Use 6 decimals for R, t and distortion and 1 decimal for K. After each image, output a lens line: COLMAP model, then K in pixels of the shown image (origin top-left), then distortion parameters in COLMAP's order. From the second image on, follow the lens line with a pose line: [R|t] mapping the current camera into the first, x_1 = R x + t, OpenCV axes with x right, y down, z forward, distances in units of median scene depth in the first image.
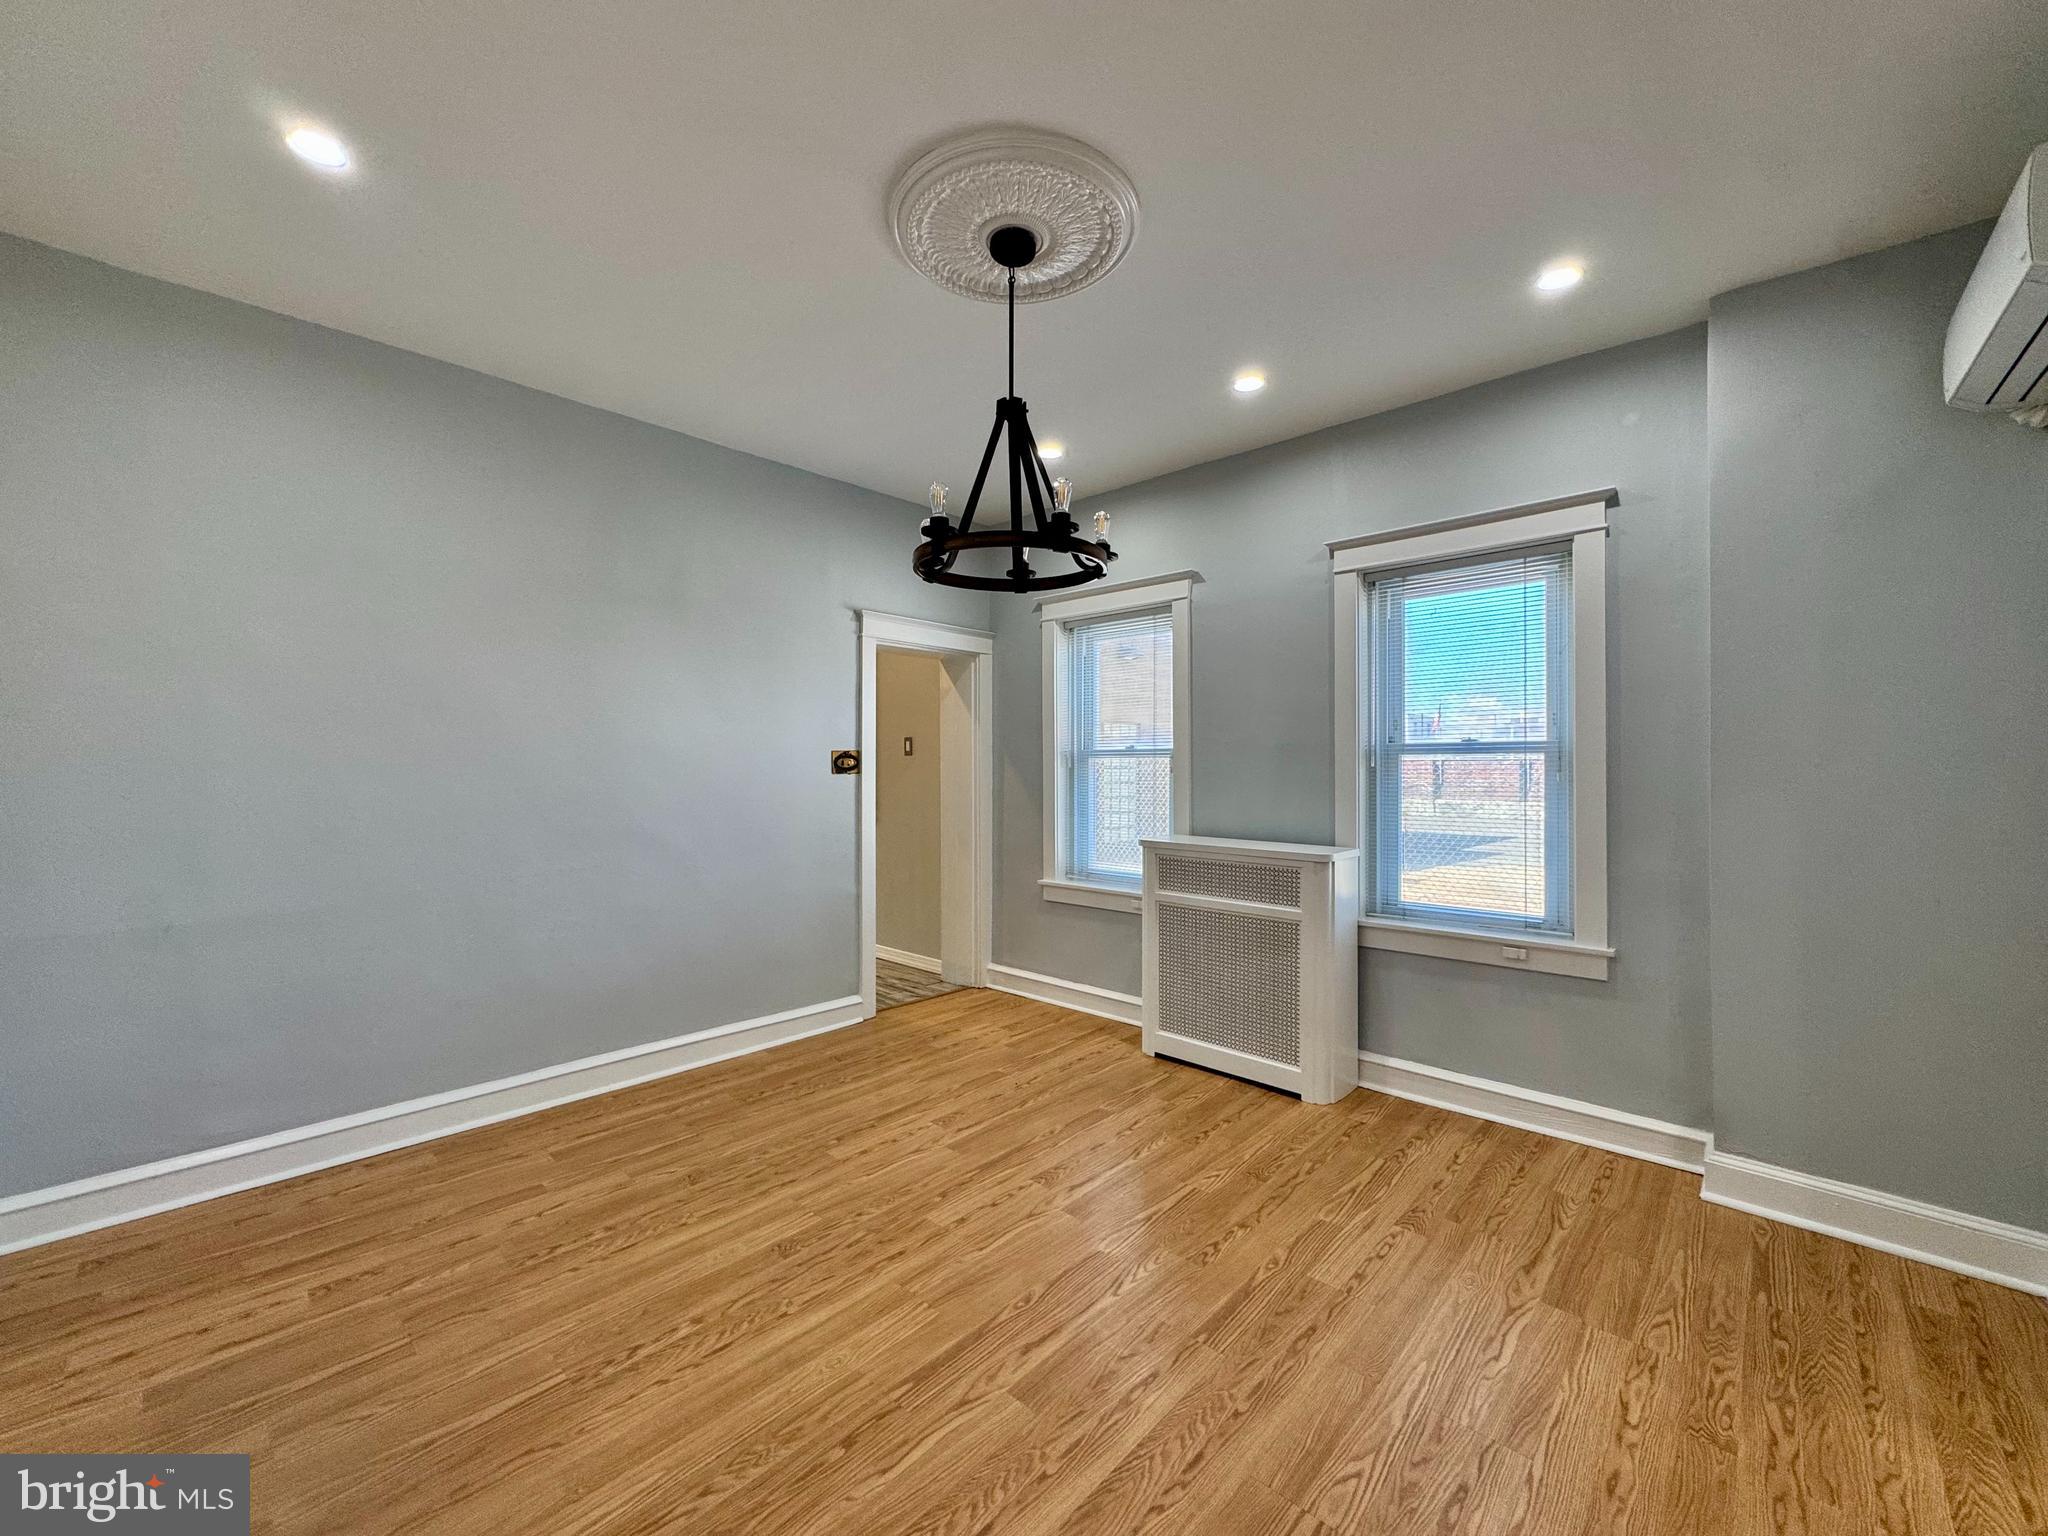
lens RADIAL K [[812.6, 0, 1018.1], [0, 812.6, 769.6], [0, 0, 1]] dist [-0.005389, 0.001697]
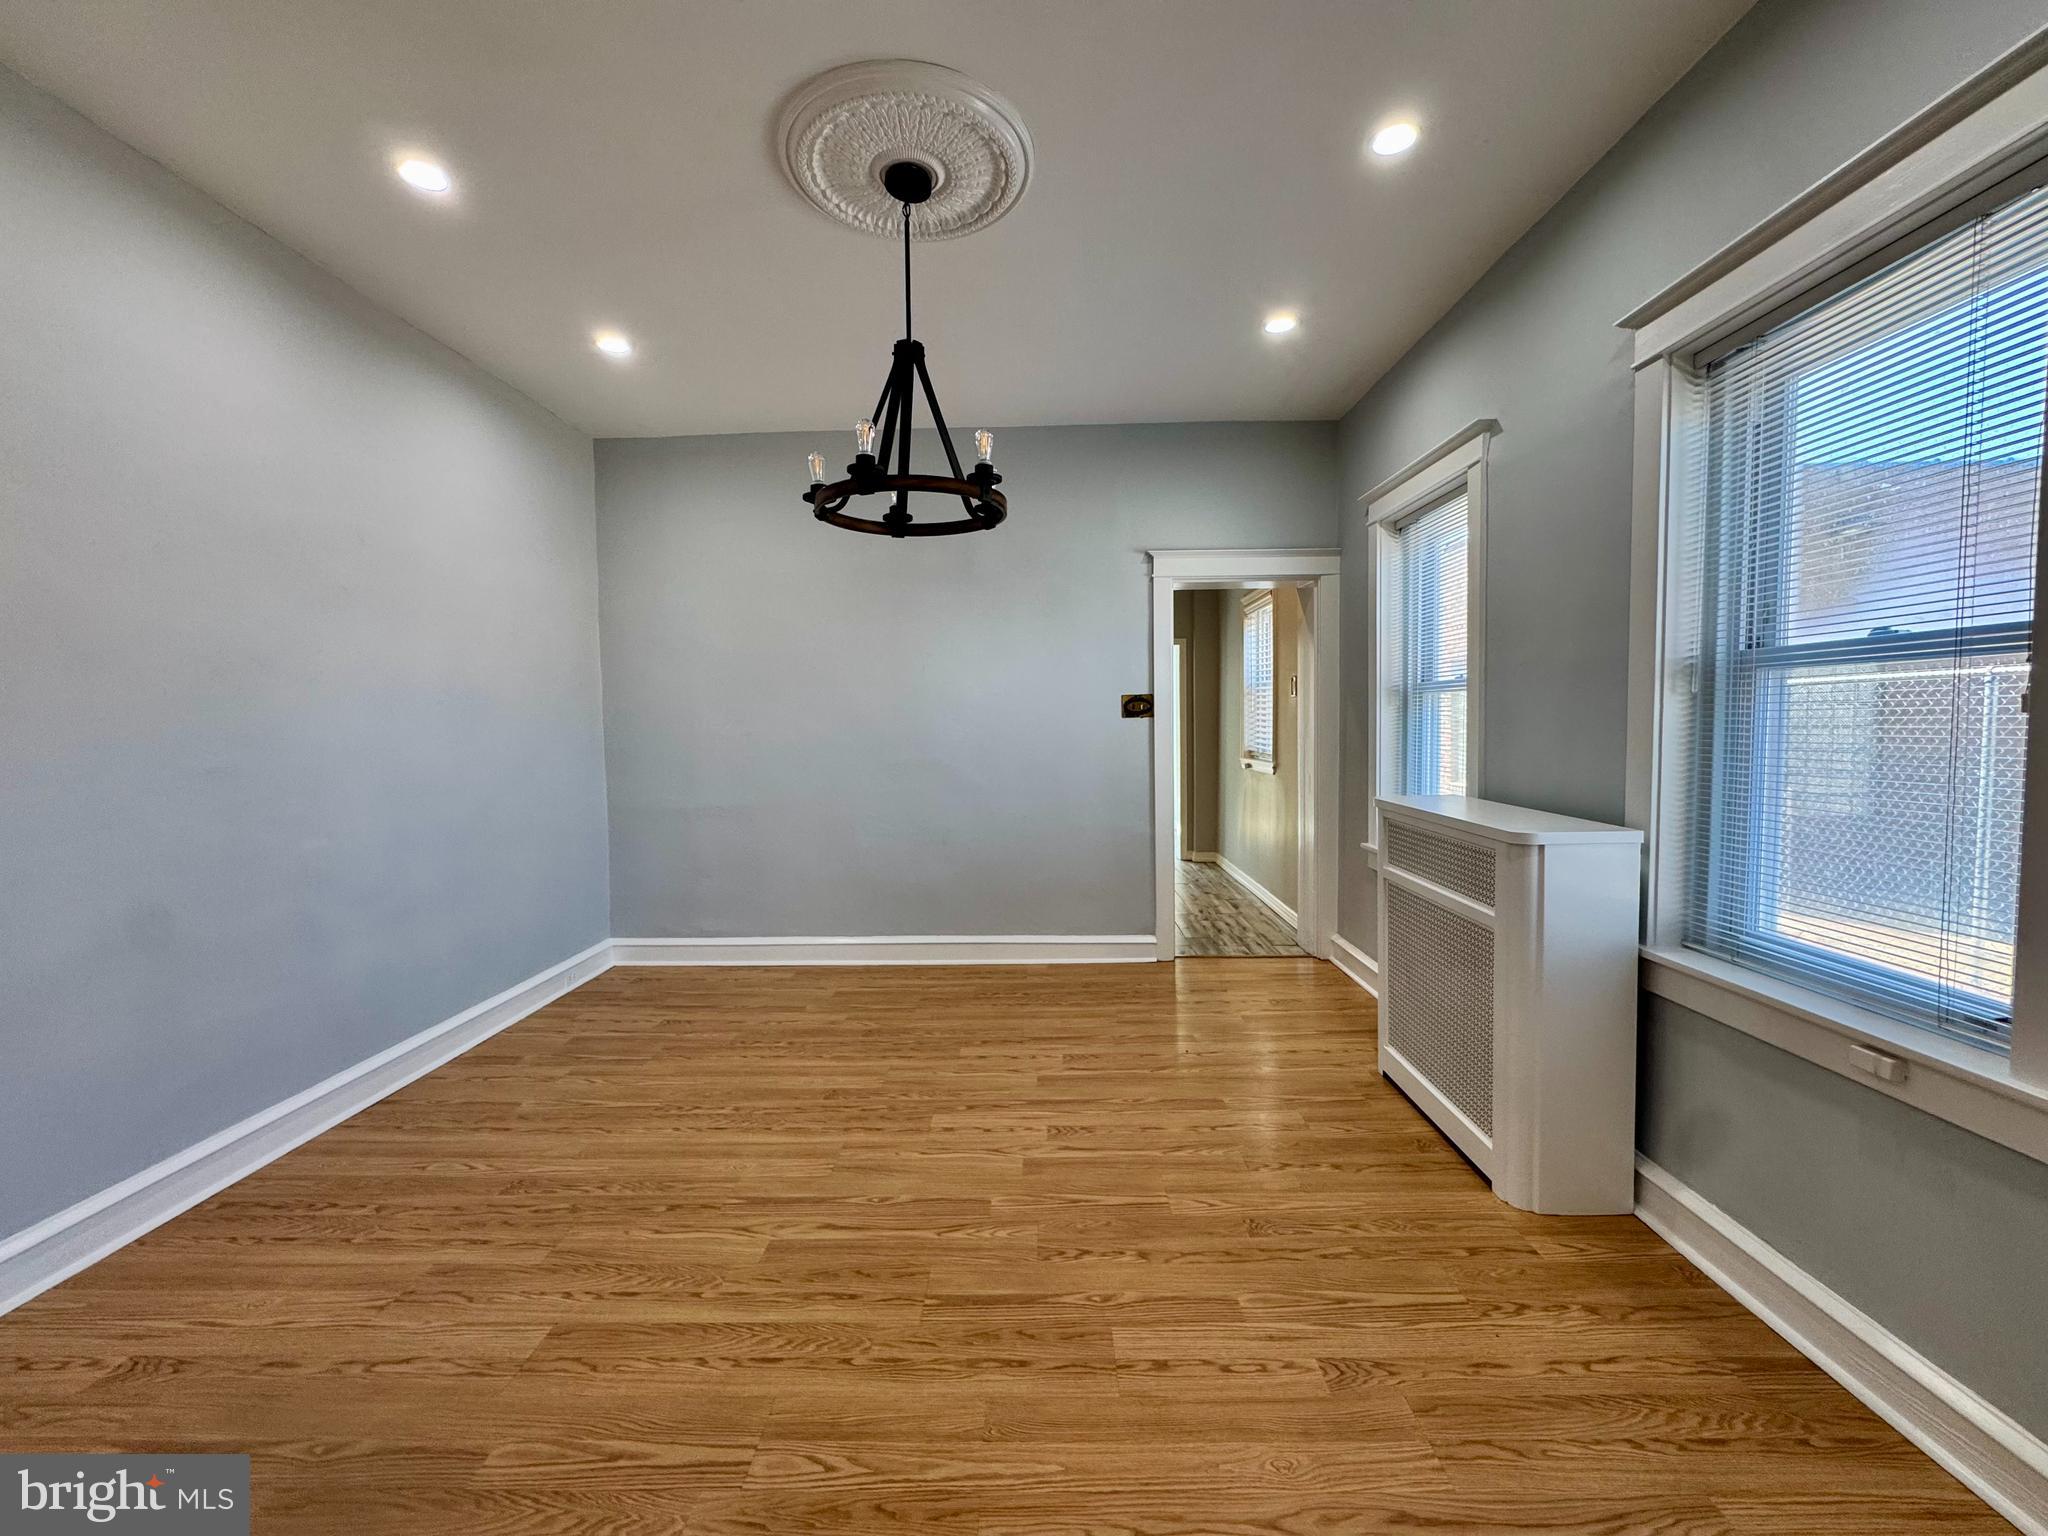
lens RADIAL K [[812.6, 0, 1024.4], [0, 812.6, 766.4], [0, 0, 1]] dist [-0.005389, 0.001697]
pose [[0.672786, 0.030788, -0.739197, 0.699368], [0.015221, 0.998346, 0.055436, 0.012567], [0.739681, -0.048548, 0.671204, 0.331284]]
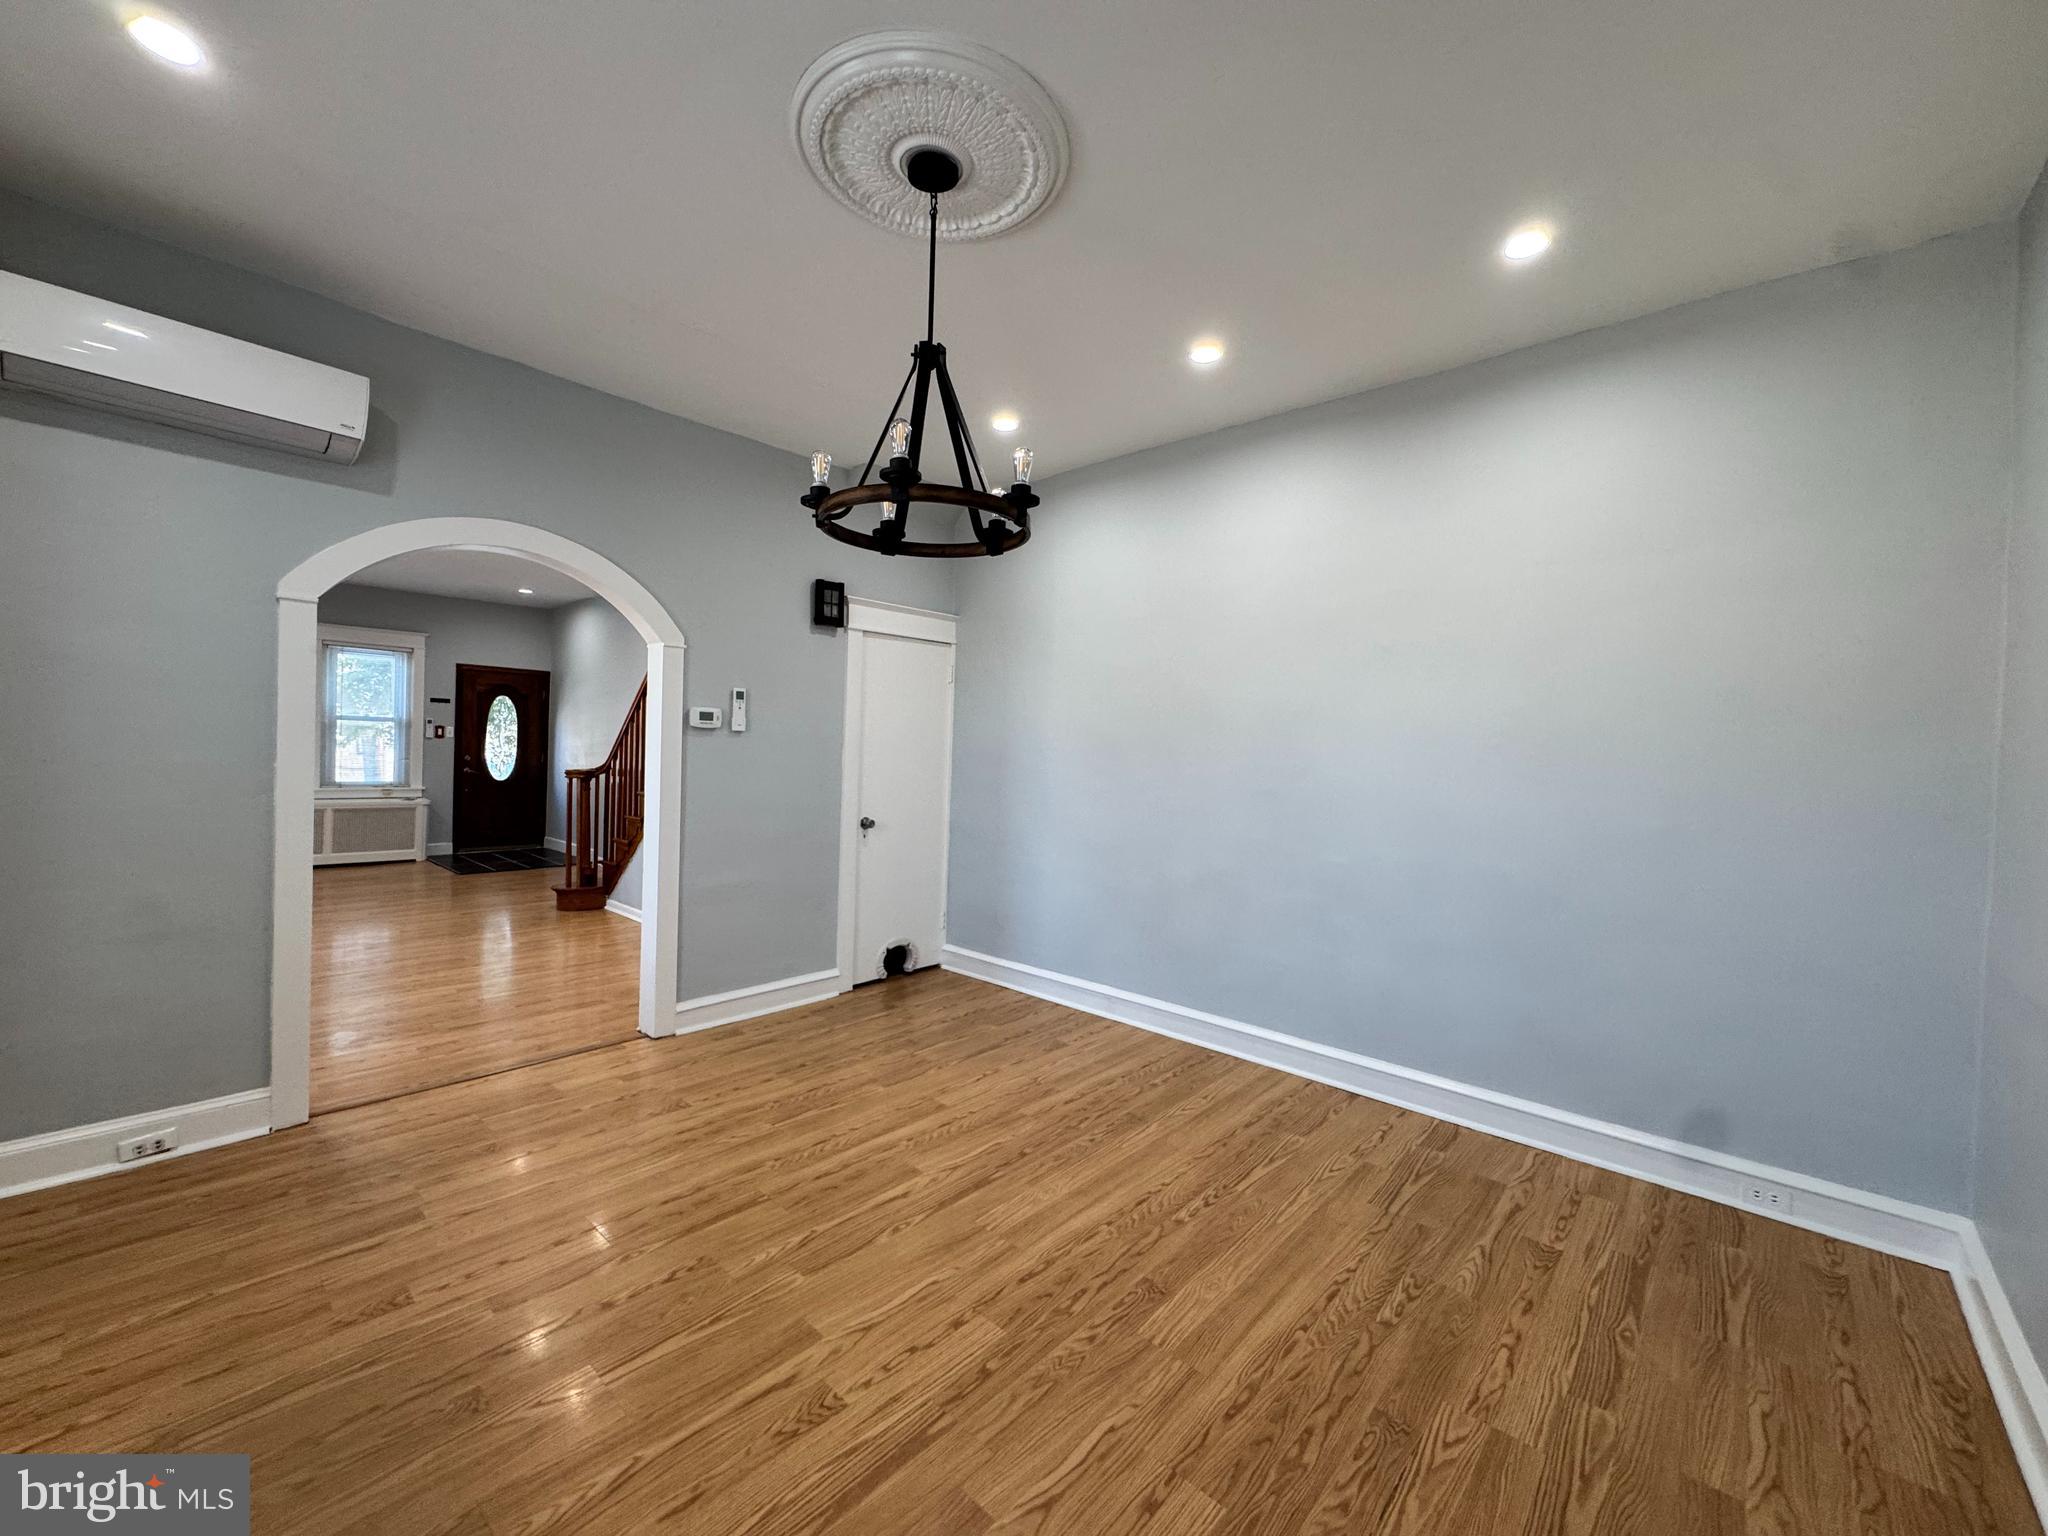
lens RADIAL K [[812.6, 0, 1014.8], [0, 812.6, 764.7], [0, 0, 1]] dist [-0.005389, 0.001697]
pose [[-0.999451, -0.031495, -0.010278, -0.089700], [-0.031633, 0.999407, 0.013597, 0.002844], [0.009843, 0.013915, -0.999855, 1.584953]]
